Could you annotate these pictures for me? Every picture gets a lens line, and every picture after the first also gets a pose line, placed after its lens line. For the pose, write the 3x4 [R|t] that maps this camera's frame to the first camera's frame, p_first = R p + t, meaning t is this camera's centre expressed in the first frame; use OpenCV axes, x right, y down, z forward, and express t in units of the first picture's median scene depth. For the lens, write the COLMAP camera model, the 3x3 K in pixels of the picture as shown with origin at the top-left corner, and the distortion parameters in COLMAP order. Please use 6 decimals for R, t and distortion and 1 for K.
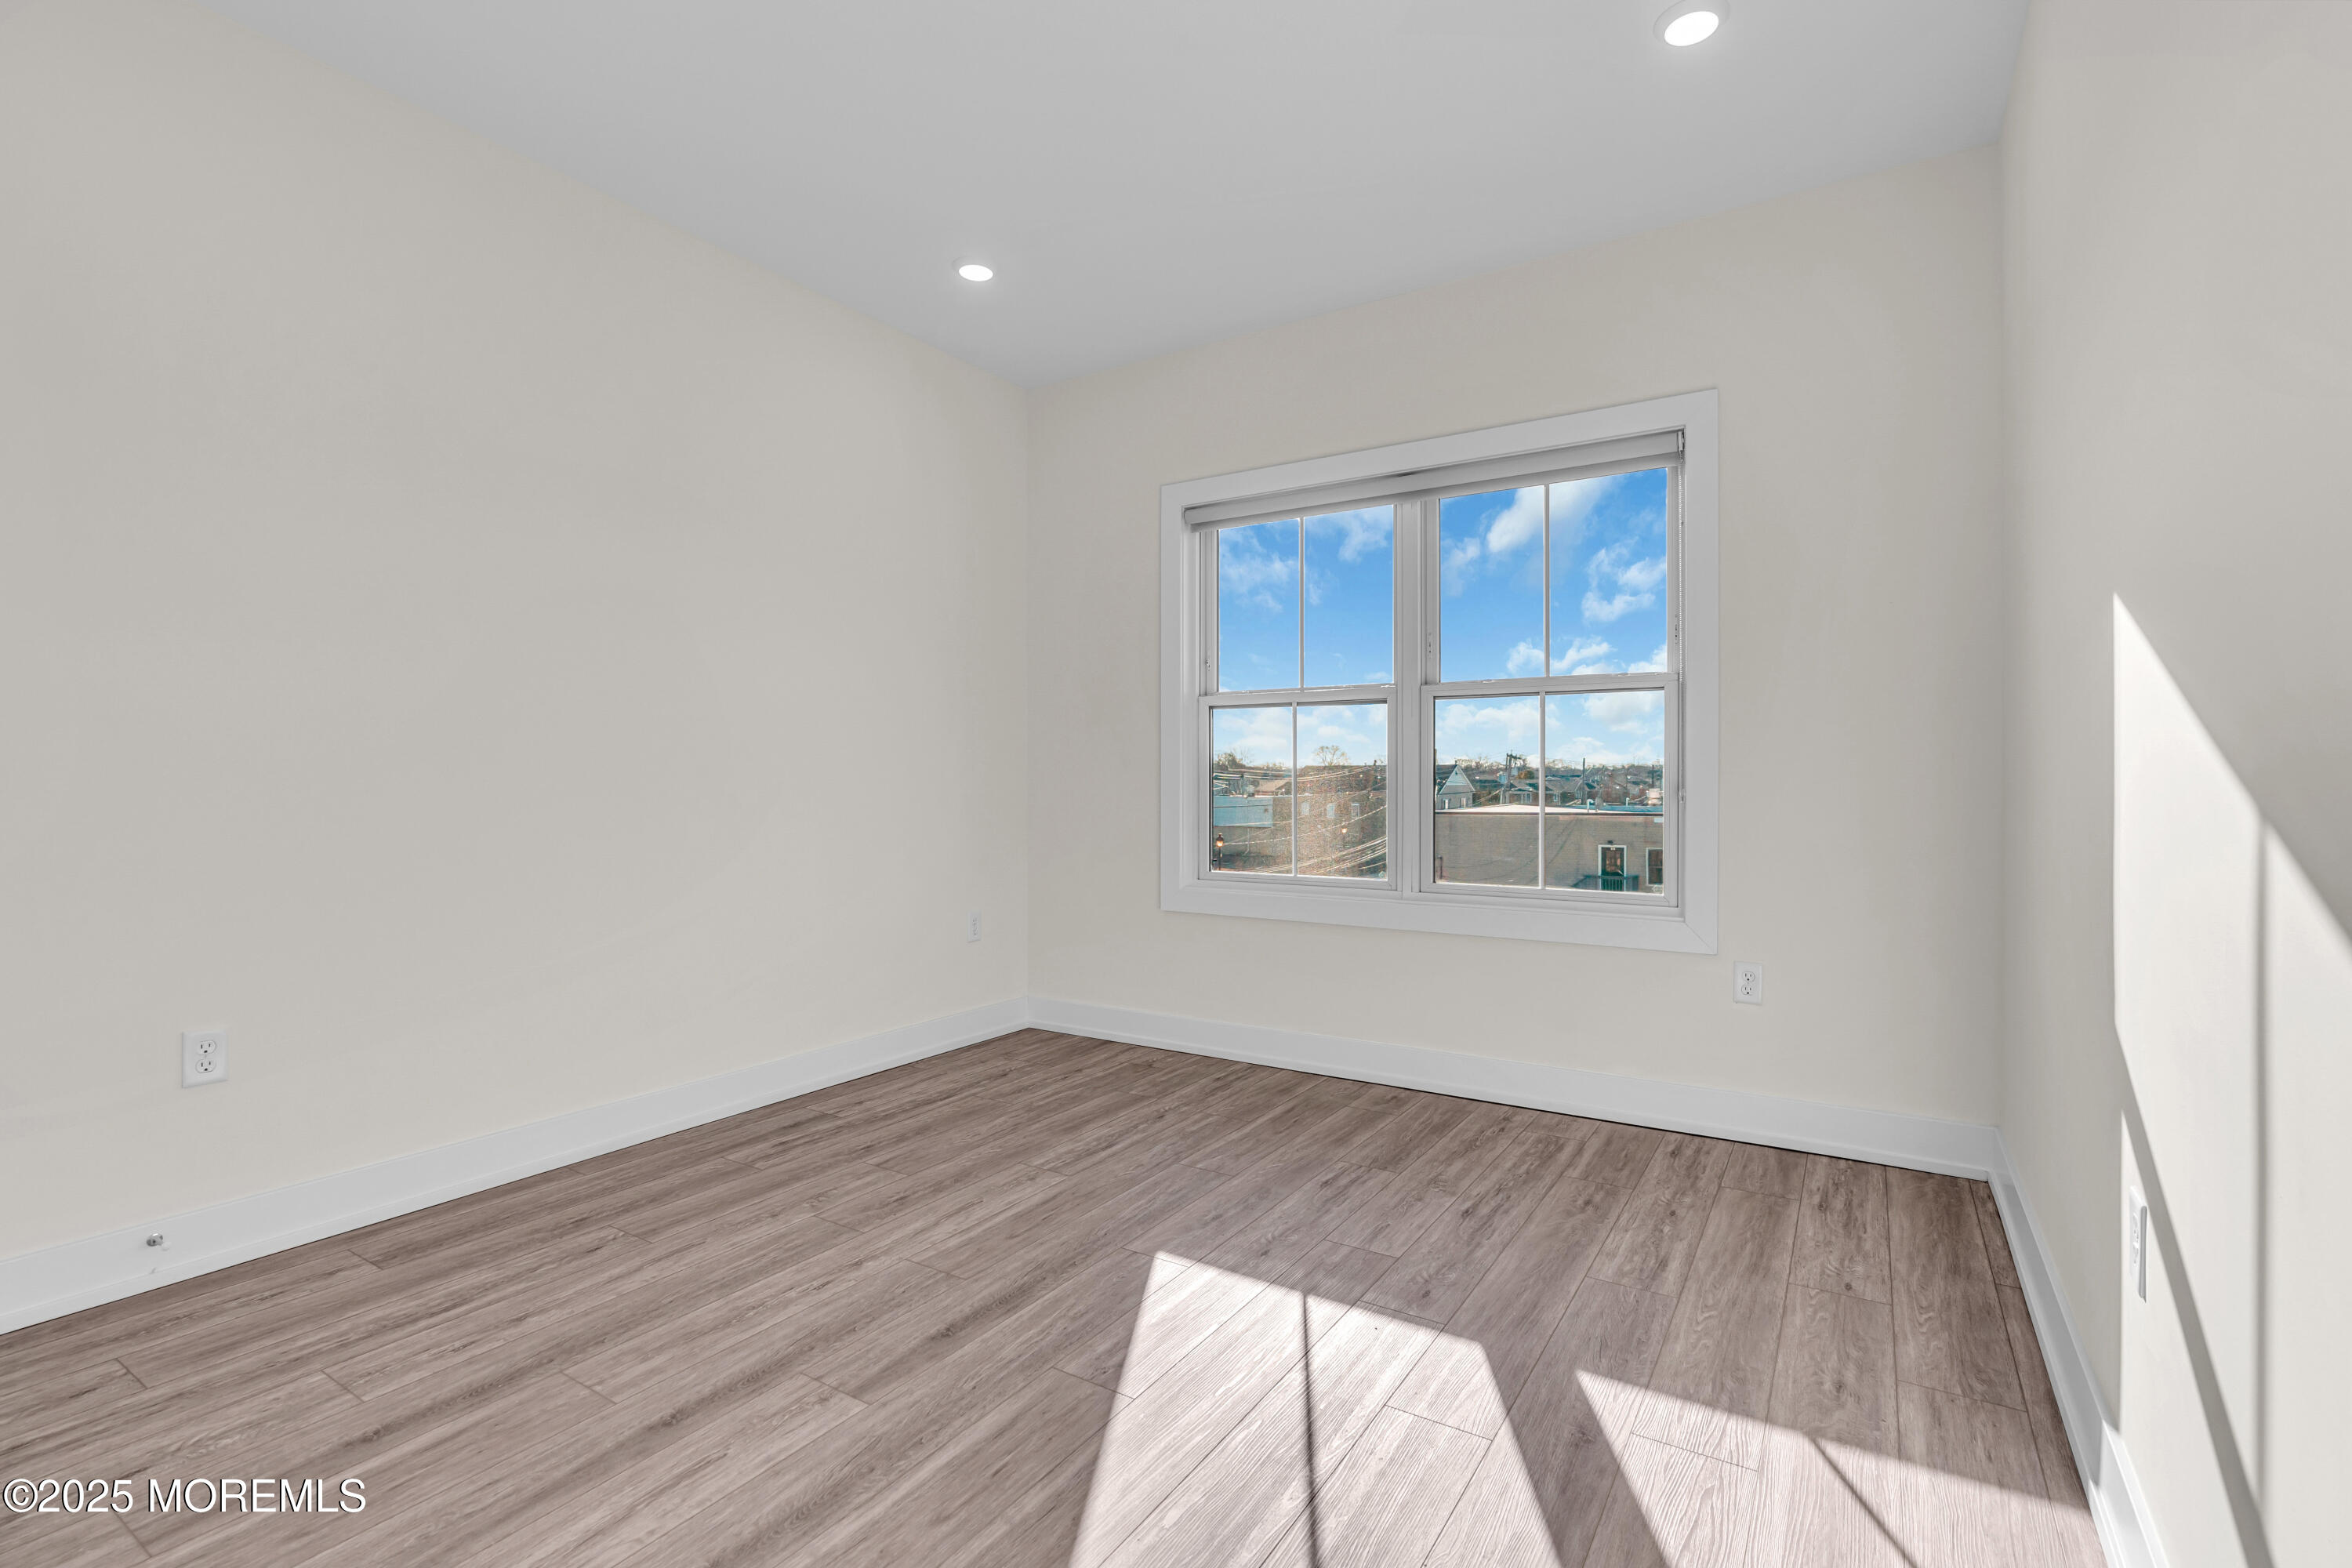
lens RADIAL K [[1069.0, 0, 1186.0], [0, 1069.0, 778.6], [0, 0, 1]] dist [-0.016890, 0.007683]
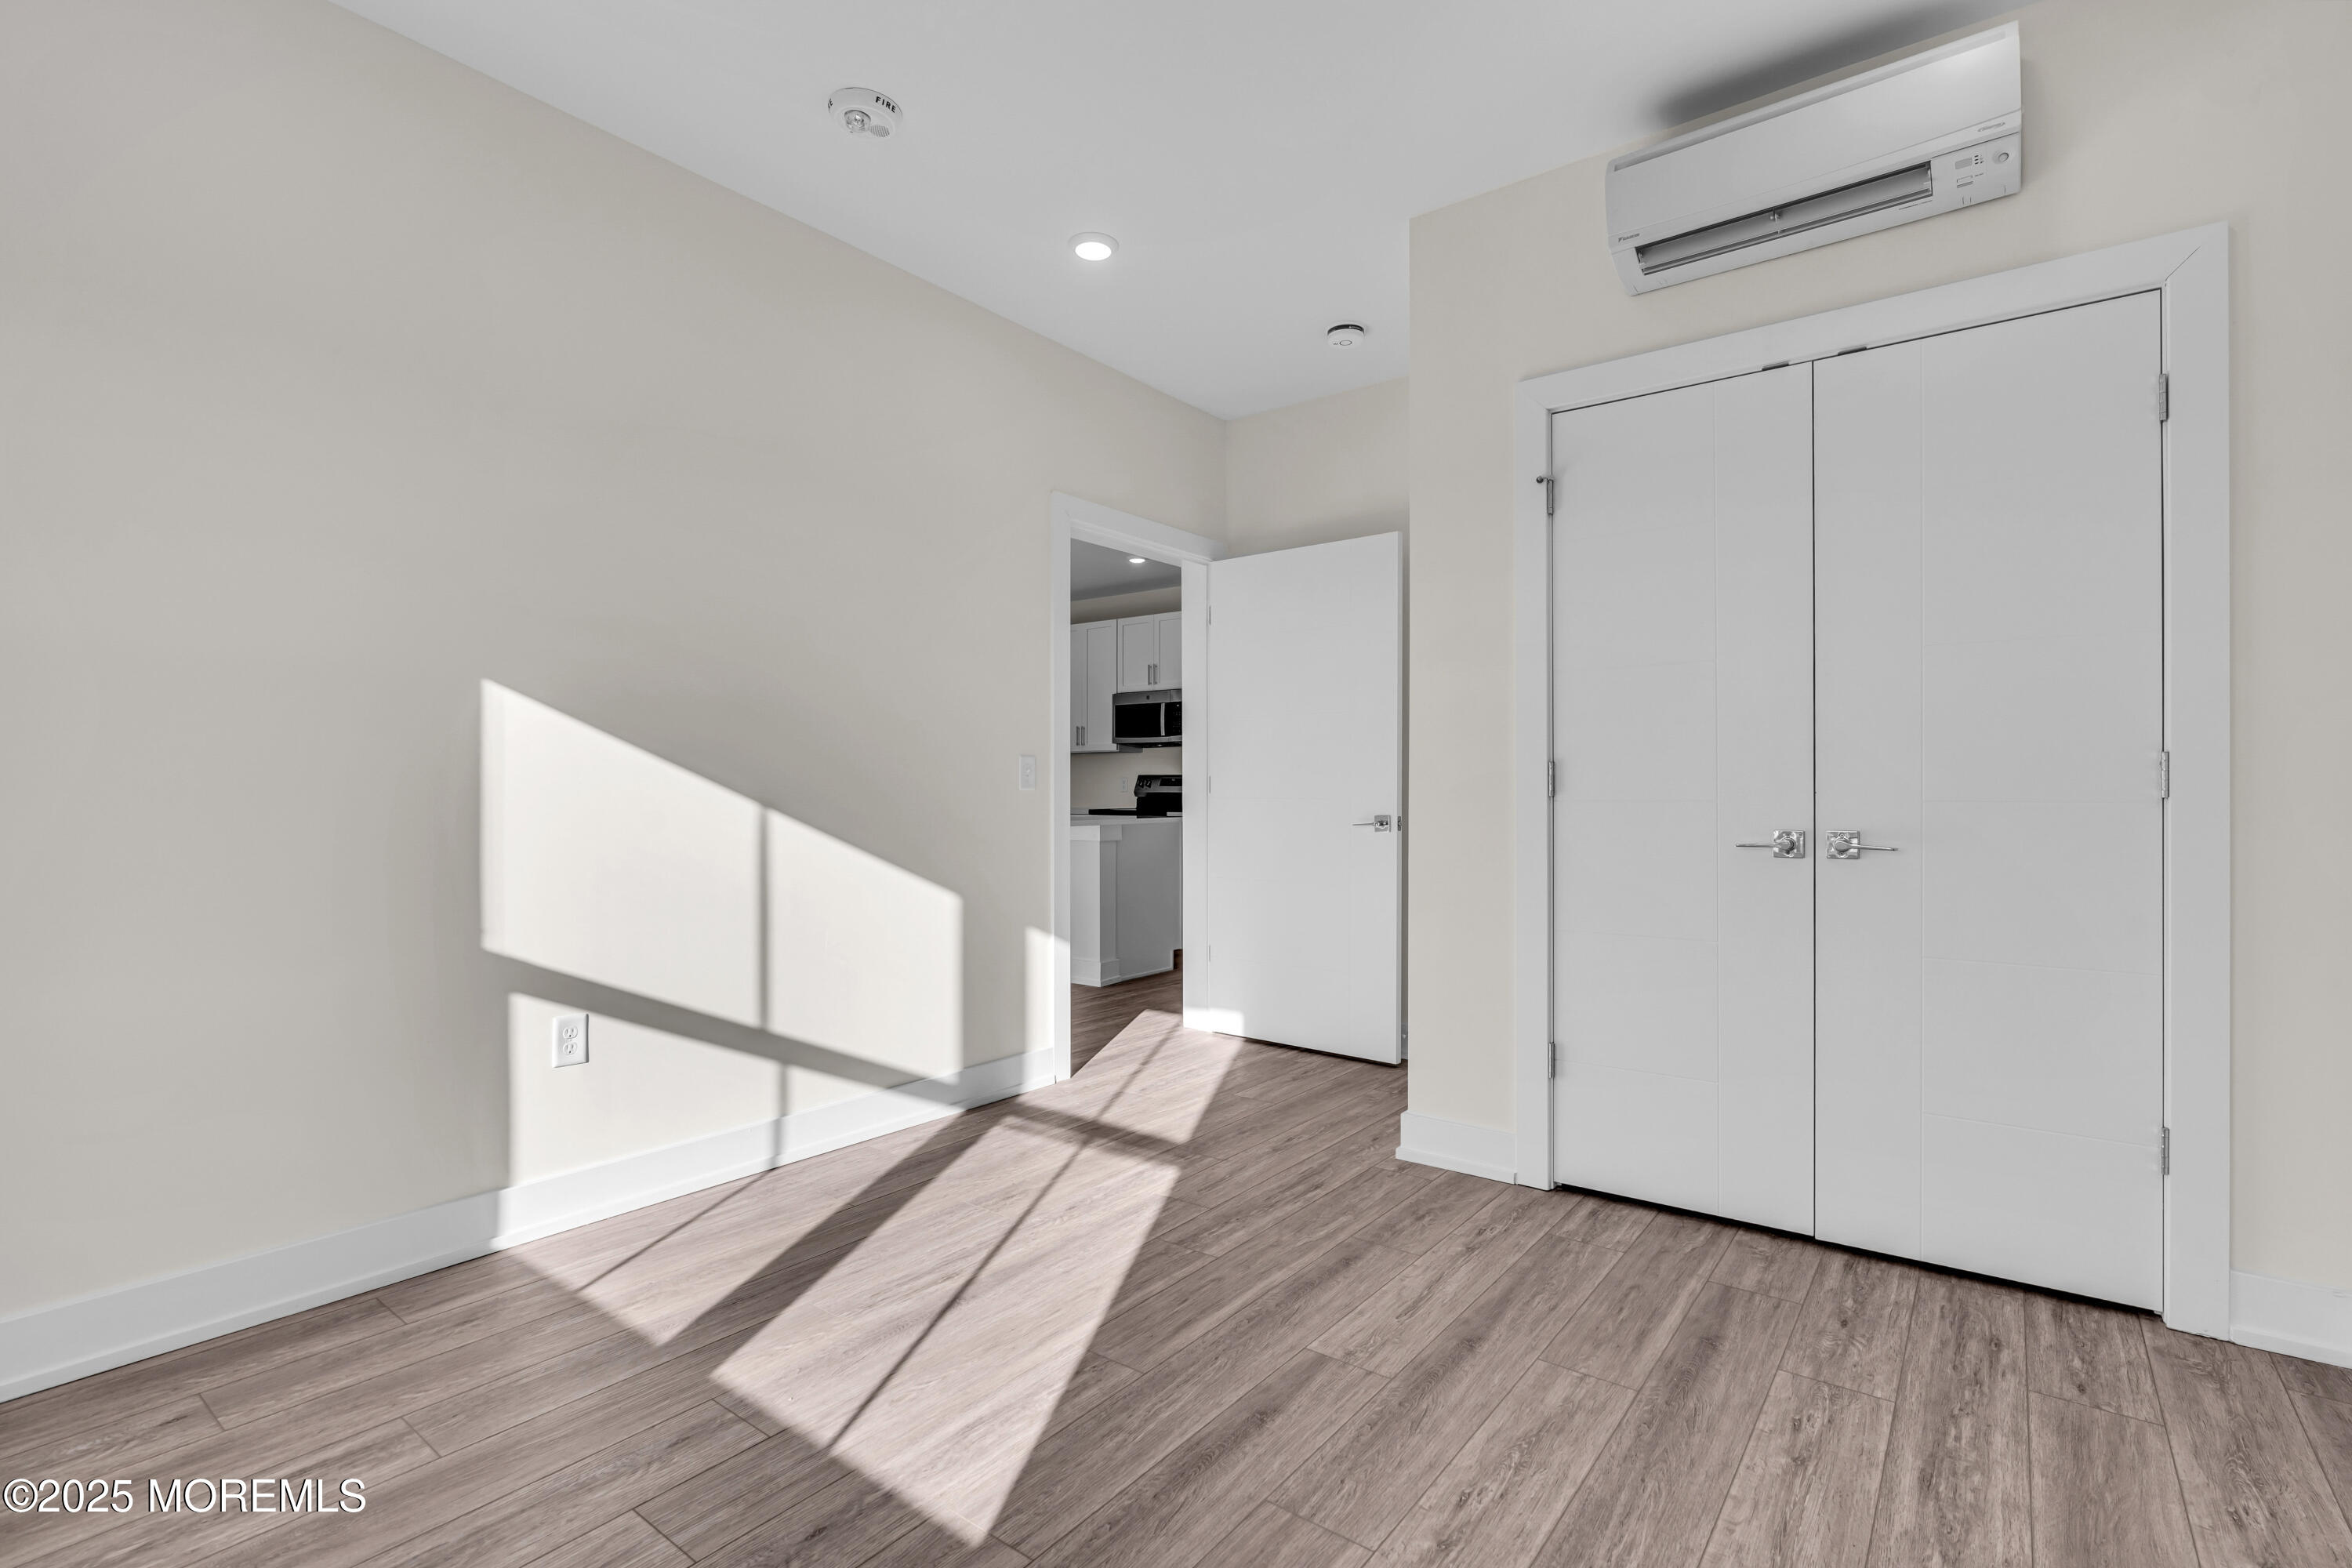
lens RADIAL K [[1069.0, 0, 1186.0], [0, 1069.0, 778.6], [0, 0, 1]] dist [-0.016890, 0.007683]
pose [[-0.996241, 0.003054, 0.086566, -0.256948], [0.001992, 0.999922, -0.012359, -0.001419], [-0.086596, -0.012140, -0.996170, 2.031379]]
